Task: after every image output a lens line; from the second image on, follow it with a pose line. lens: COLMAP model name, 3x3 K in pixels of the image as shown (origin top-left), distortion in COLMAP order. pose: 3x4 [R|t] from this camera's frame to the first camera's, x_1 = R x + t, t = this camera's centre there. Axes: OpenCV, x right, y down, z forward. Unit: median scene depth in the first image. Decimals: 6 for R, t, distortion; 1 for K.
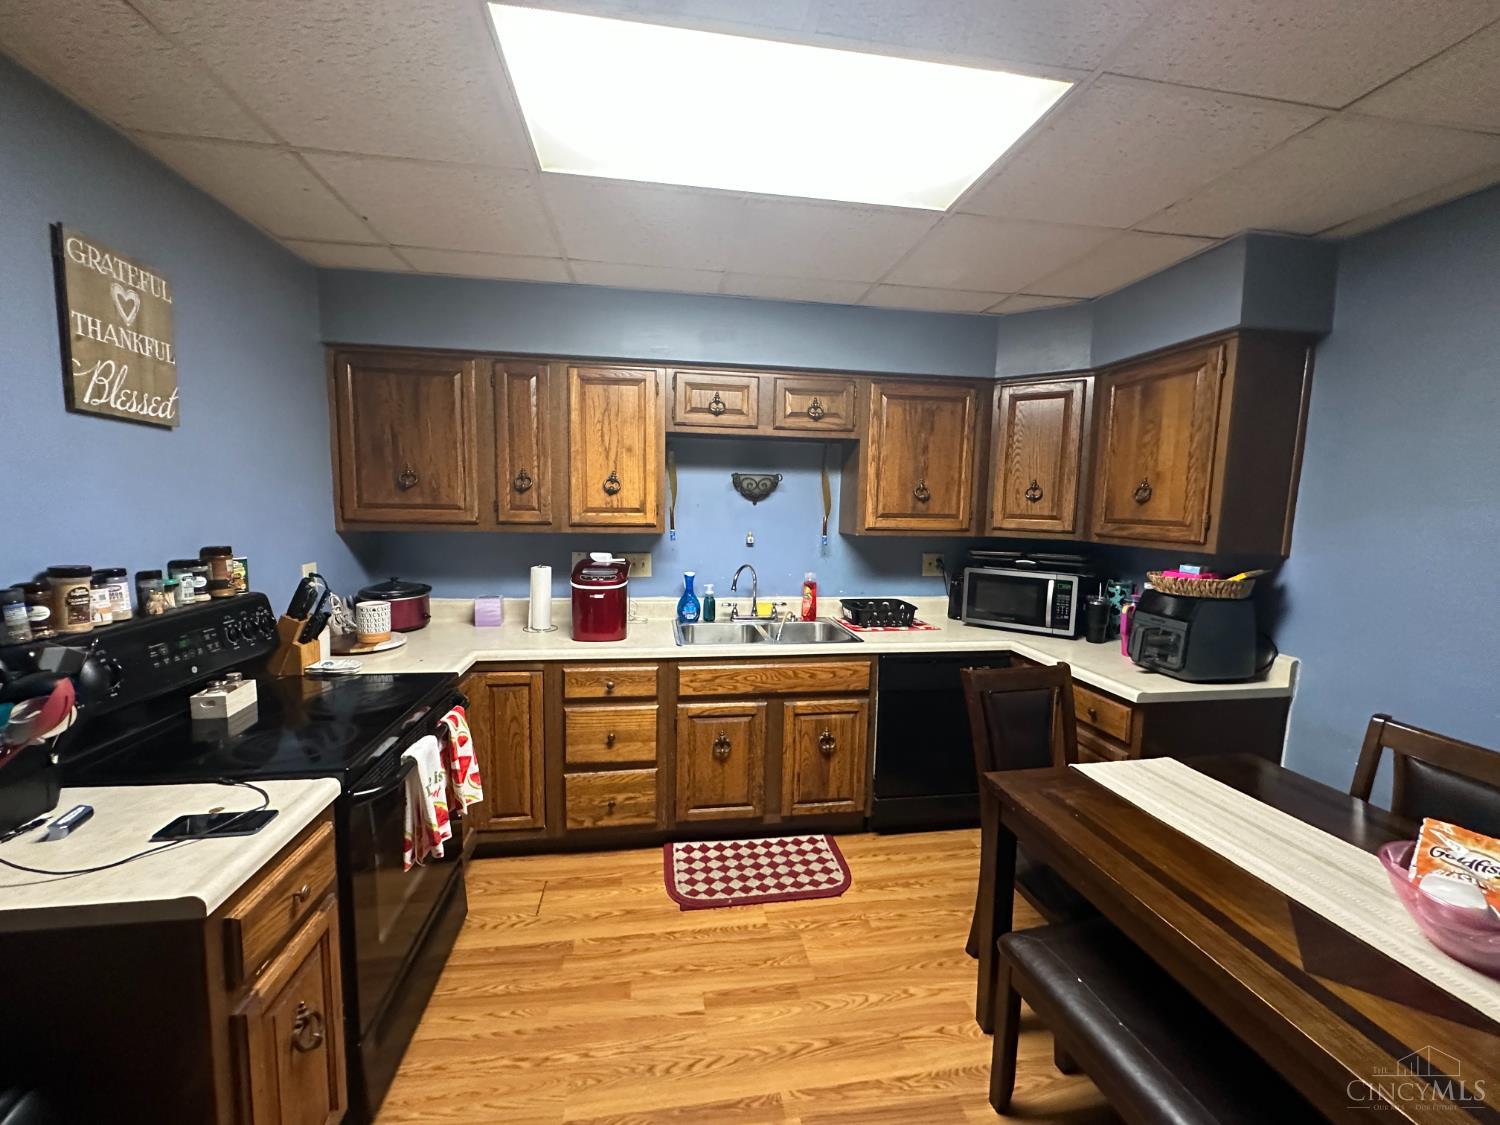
lens RADIAL K [[600.4, 0, 741.3], [0, 600.4, 564.9], [0, 0, 1]] dist [-0.003199, 0.000099]
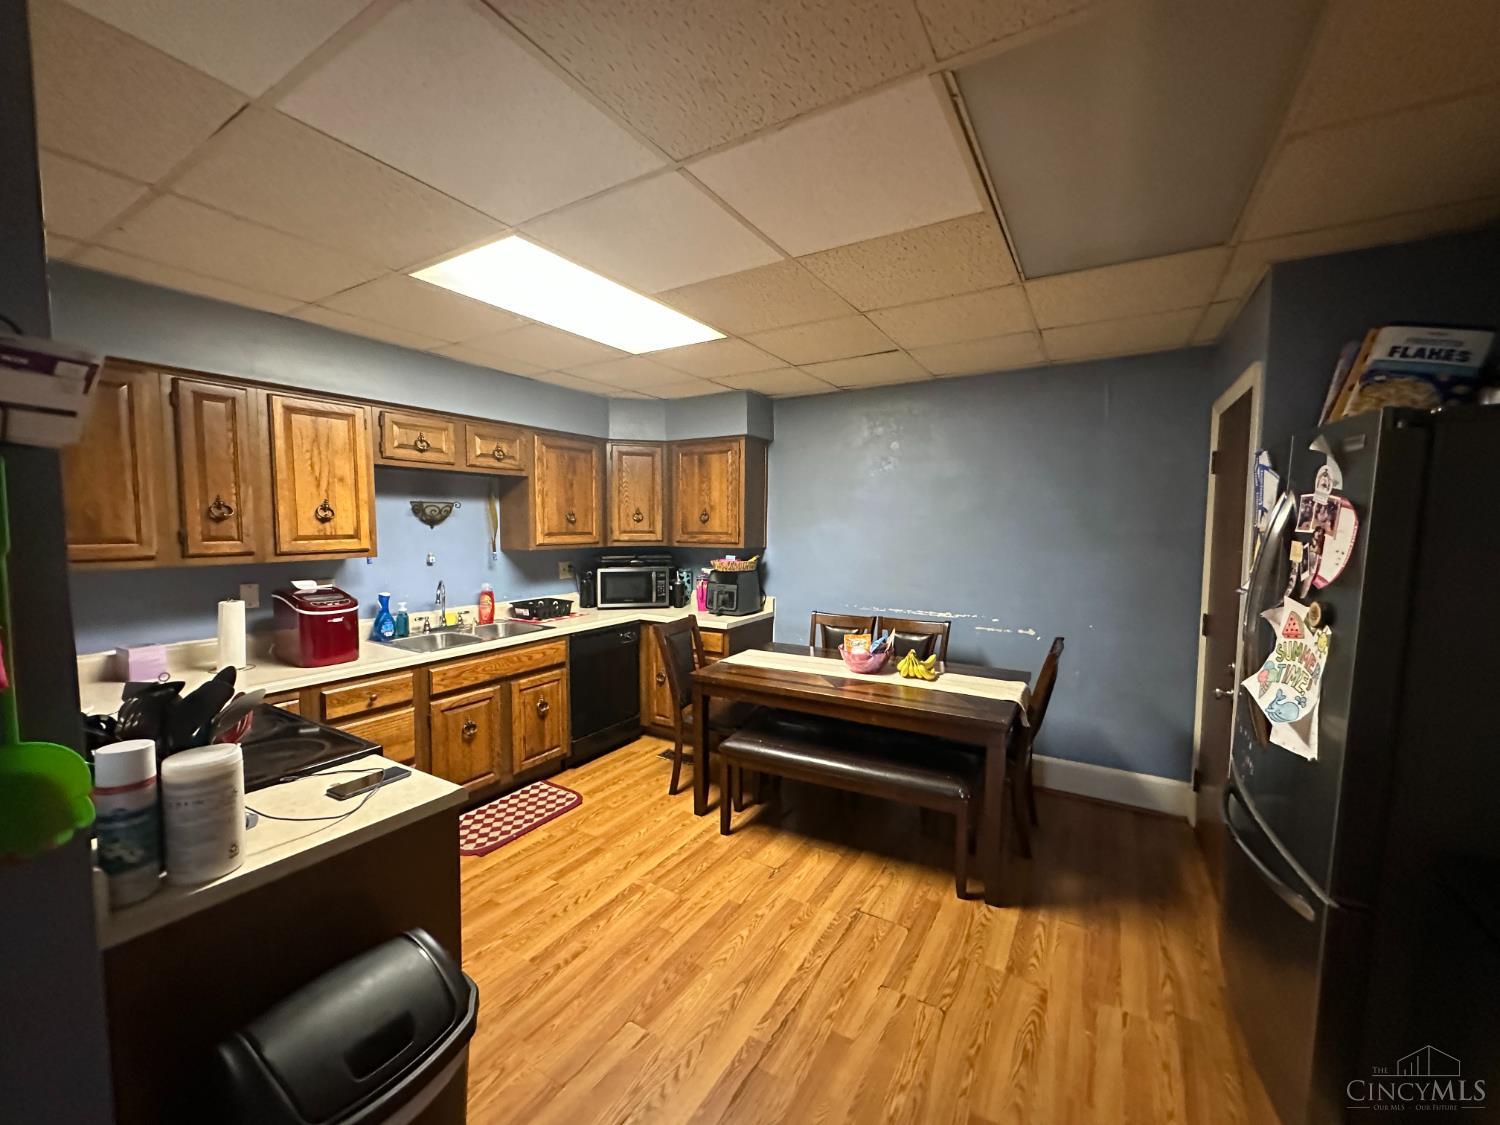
lens RADIAL K [[600.4, 0, 746.5], [0, 600.4, 566.3], [0, 0, 1]] dist [-0.003199, 0.000099]
pose [[0.646787, -0.072520, 0.759215, -0.551715], [0.090371, 0.995743, 0.018125, 0.004679], [-0.757297, 0.056888, 0.650588, -0.218655]]
